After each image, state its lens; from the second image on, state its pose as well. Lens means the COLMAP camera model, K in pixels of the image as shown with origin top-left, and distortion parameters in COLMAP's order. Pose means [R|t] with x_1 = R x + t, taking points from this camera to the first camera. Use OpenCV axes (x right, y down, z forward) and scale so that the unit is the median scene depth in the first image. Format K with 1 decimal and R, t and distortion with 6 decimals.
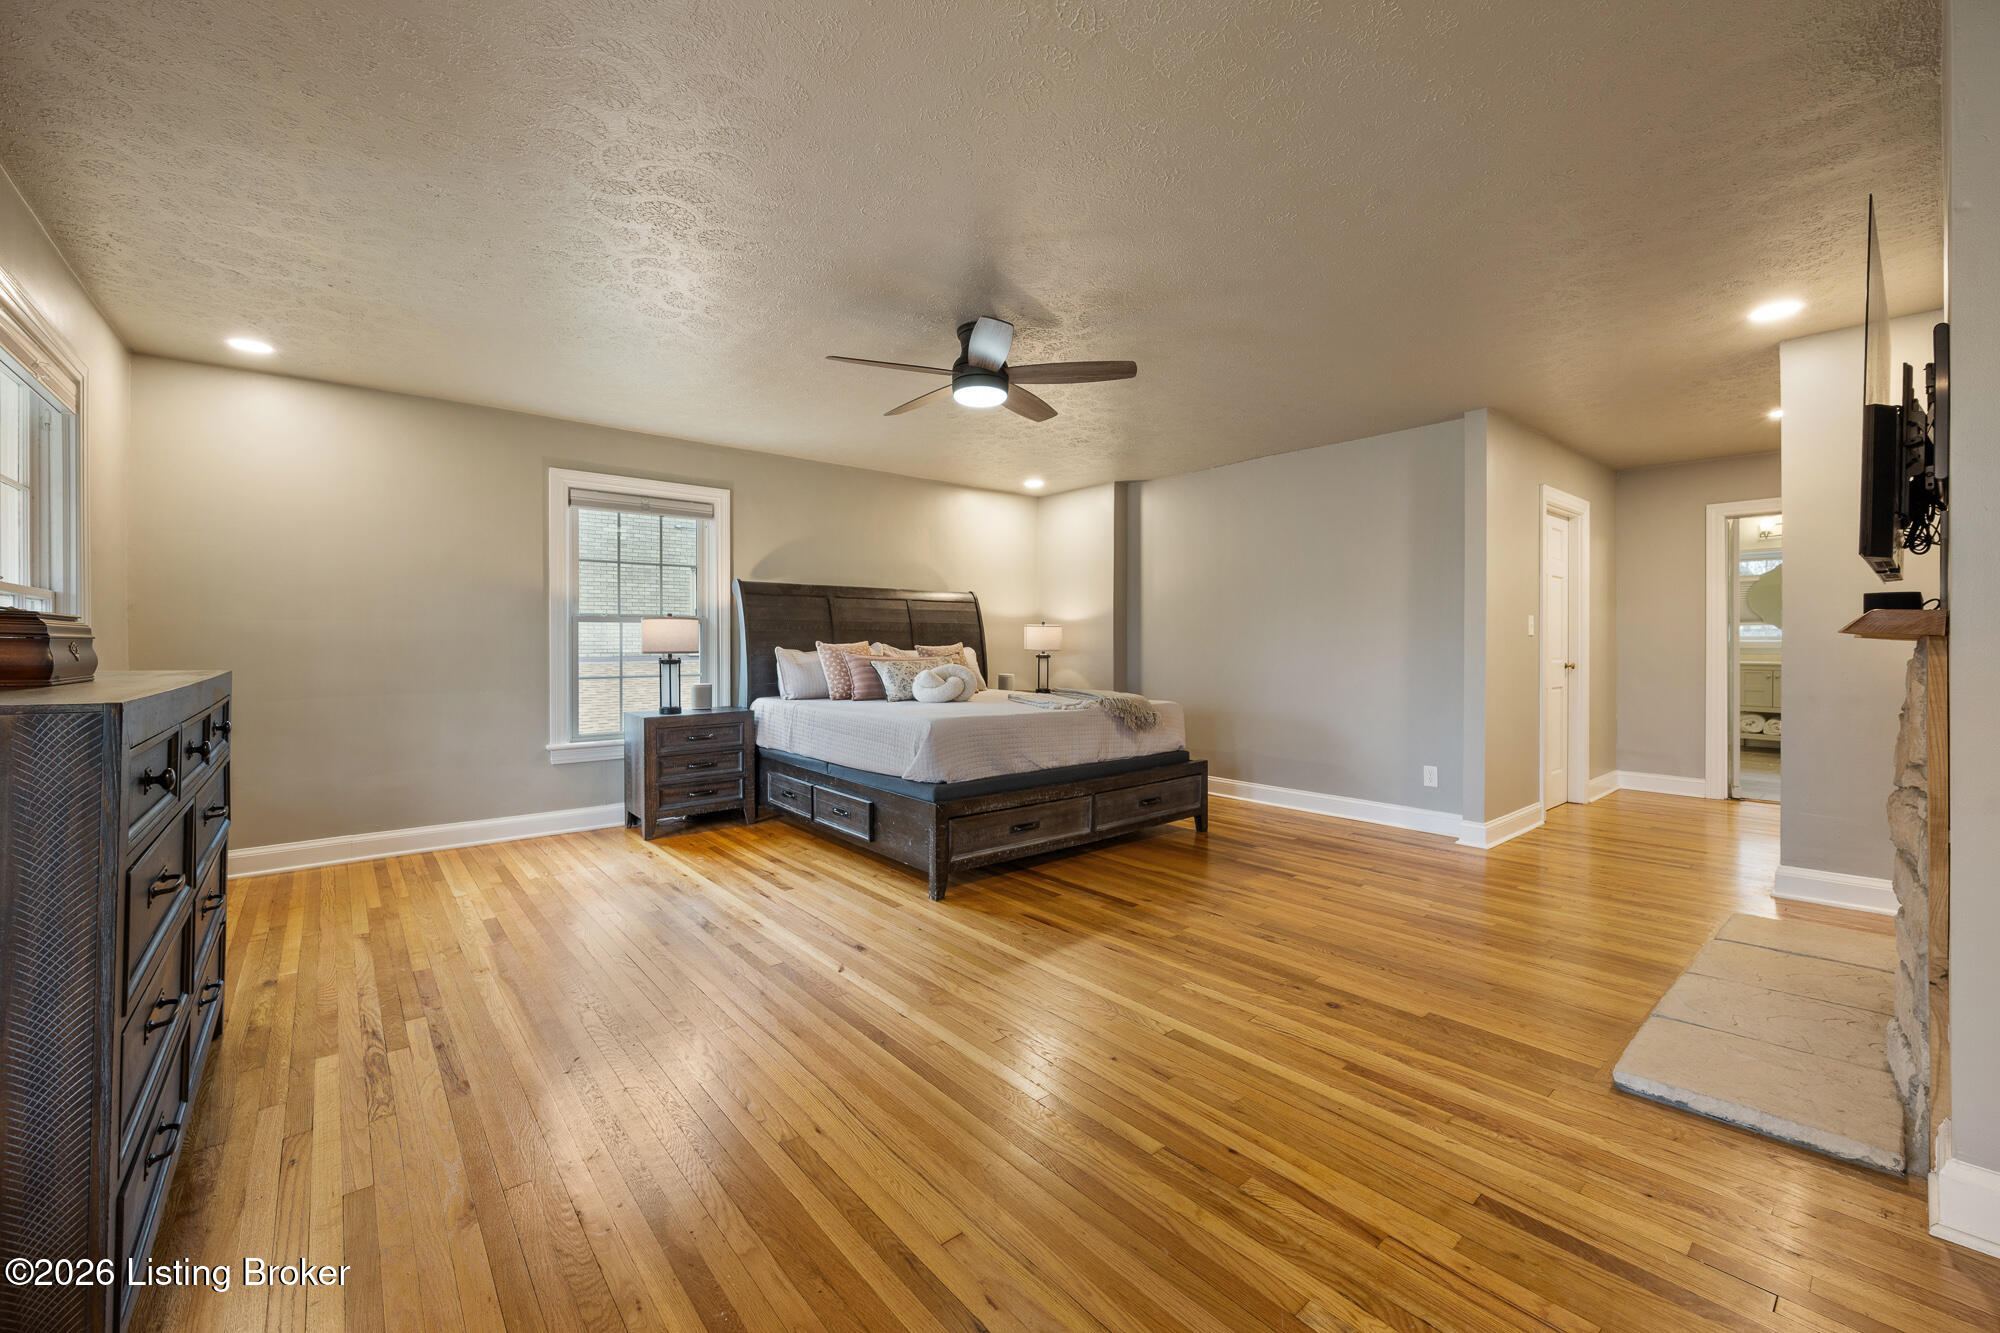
lens RADIAL K [[789.8, 0, 1005.7], [0, 789.8, 643.7], [0, 0, 1]] dist [0.000453, 0.000162]
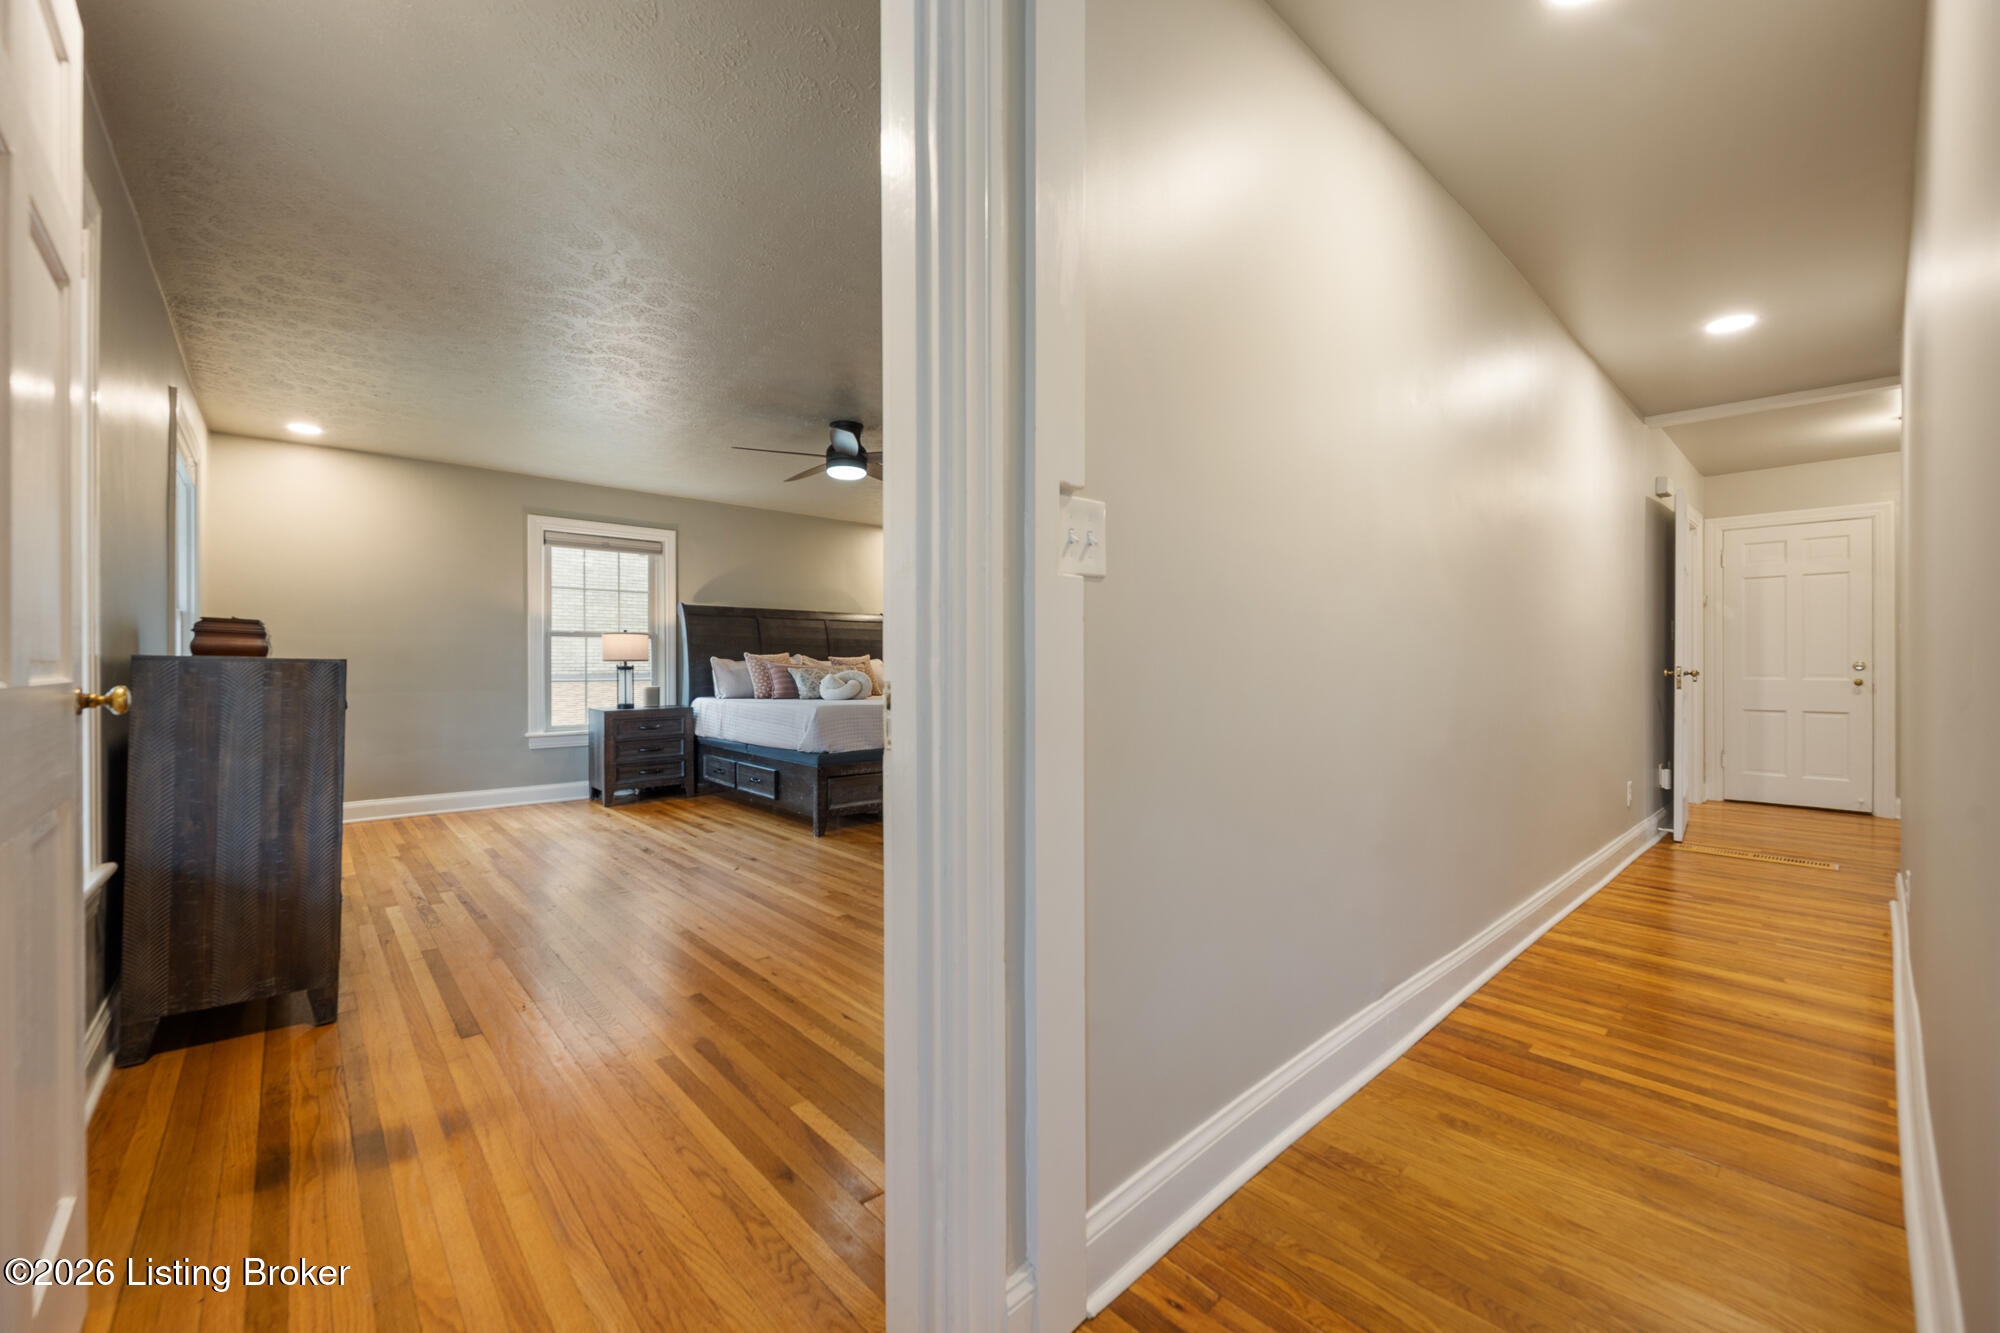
lens RADIAL K [[780.0, 0, 1004.0], [0, 780.0, 664.4], [0, 0, 1]] dist [0.000677, 0.000115]
pose [[0.999400, -0.001035, 0.034616, 0.141649], [0.001154, 0.999993, -0.003435, 0.022364], [-0.034612, 0.003473, 0.999395, -0.277588]]
